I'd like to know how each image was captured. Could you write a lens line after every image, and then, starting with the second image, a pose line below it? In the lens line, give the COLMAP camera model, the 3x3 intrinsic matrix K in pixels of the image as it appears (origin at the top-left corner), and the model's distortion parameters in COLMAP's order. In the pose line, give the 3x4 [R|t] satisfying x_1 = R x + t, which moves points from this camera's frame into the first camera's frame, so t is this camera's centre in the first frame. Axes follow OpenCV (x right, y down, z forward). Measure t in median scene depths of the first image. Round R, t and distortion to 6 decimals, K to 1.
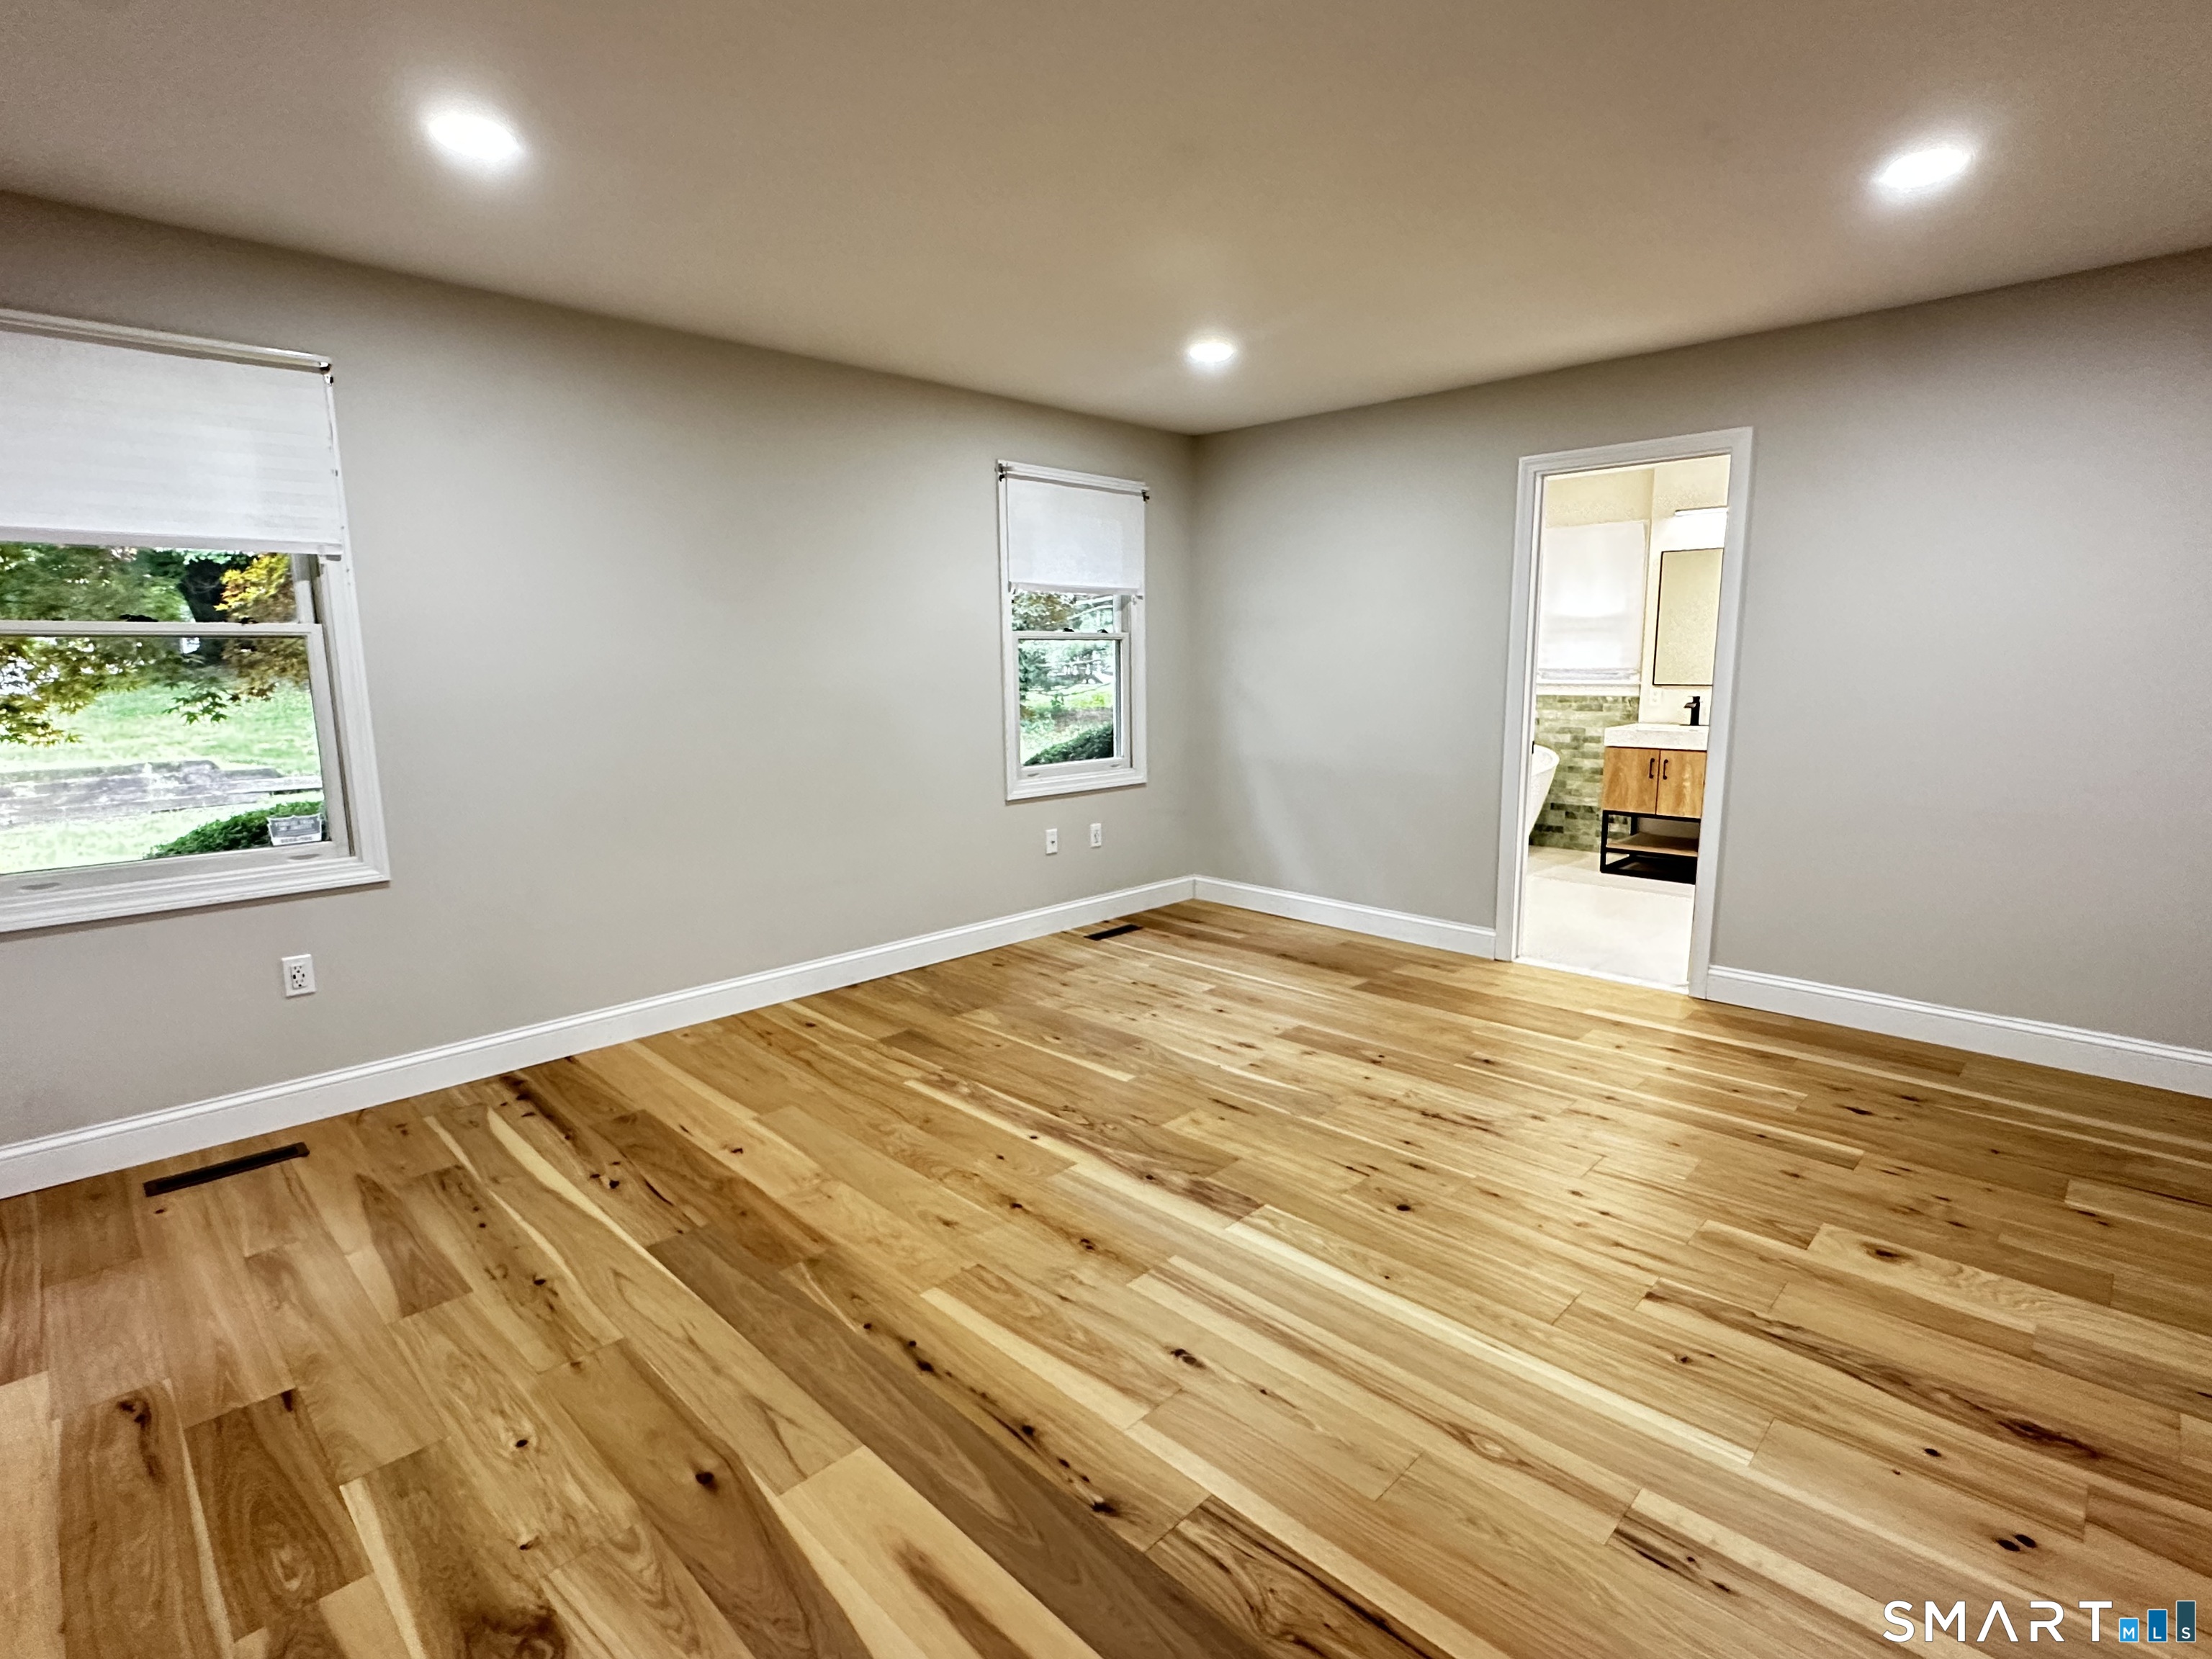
lens RADIAL K [[1089.1, 0, 1106.0], [0, 1089.1, 829.5], [0, 0, 1]] dist [0.001739, 0.000129]
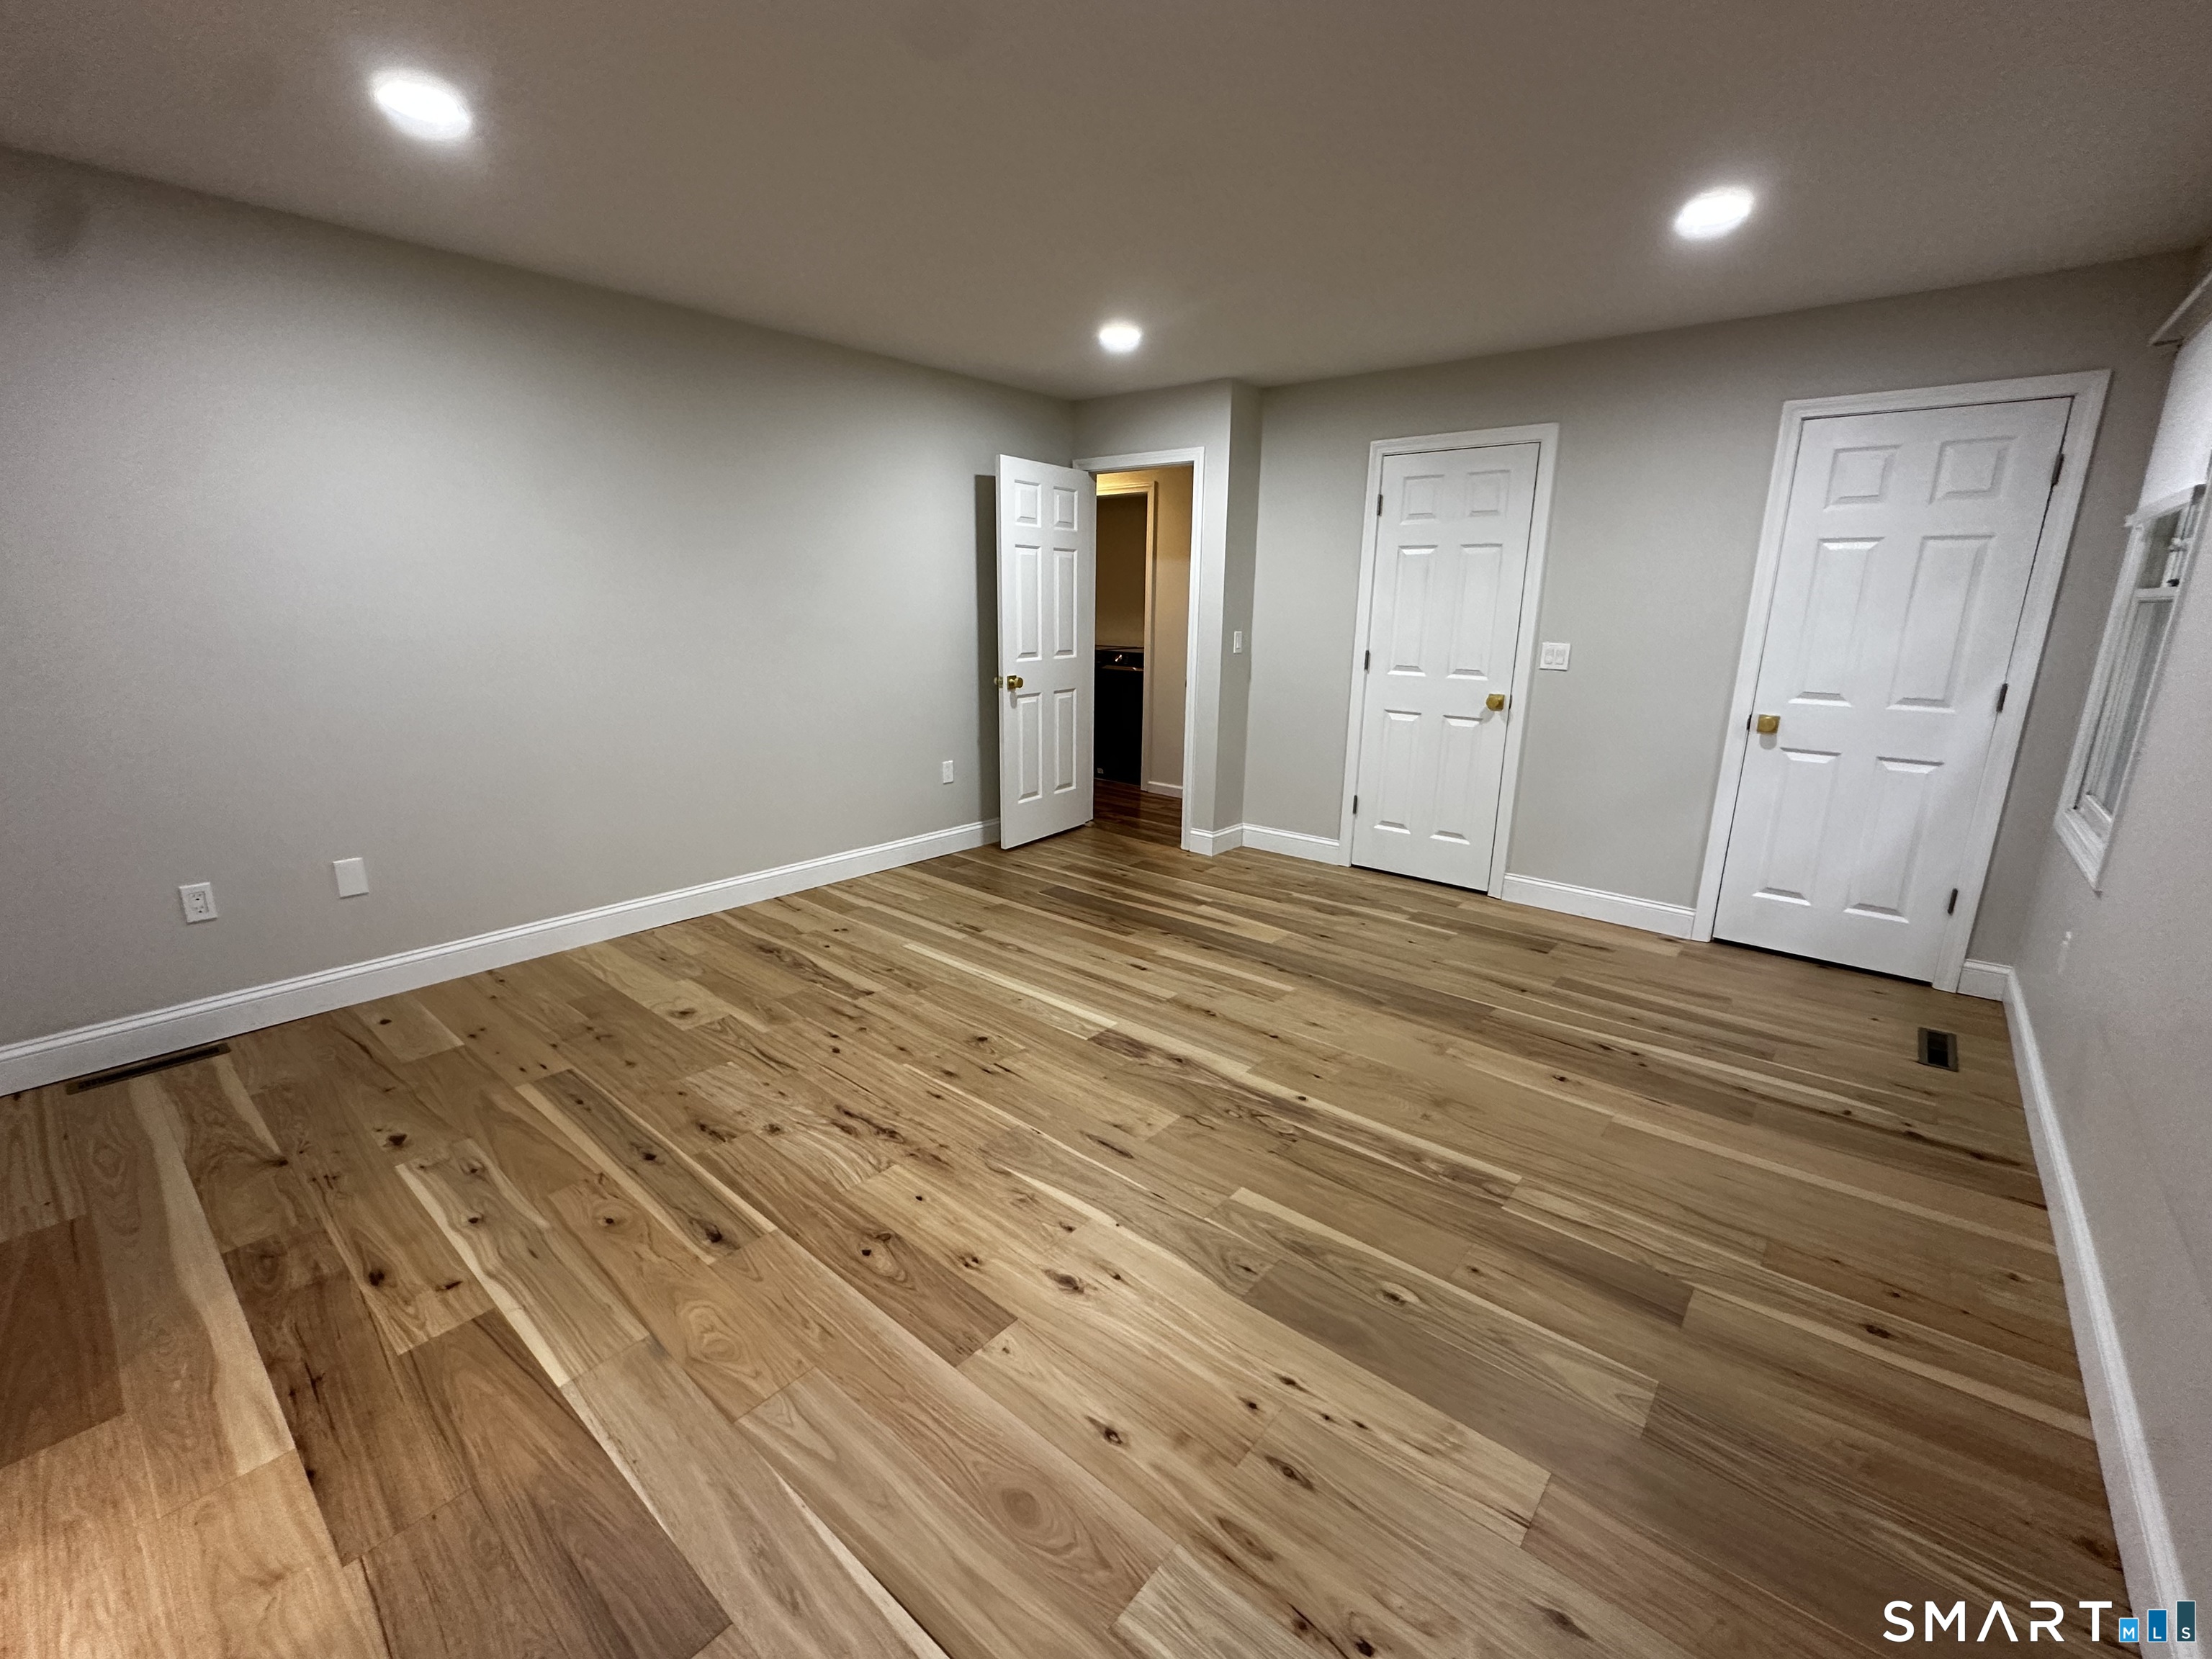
lens RADIAL K [[886.8, 0, 1106.0], [0, 886.8, 829.5], [0, 0, 1]] dist [-0.006743, 0.000708]
pose [[-0.997296, 0.013041, -0.072324, 0.177068], [-0.017180, 0.915491, 0.401971, -0.282184], [0.071454, 0.402127, -0.912792, 1.682135]]
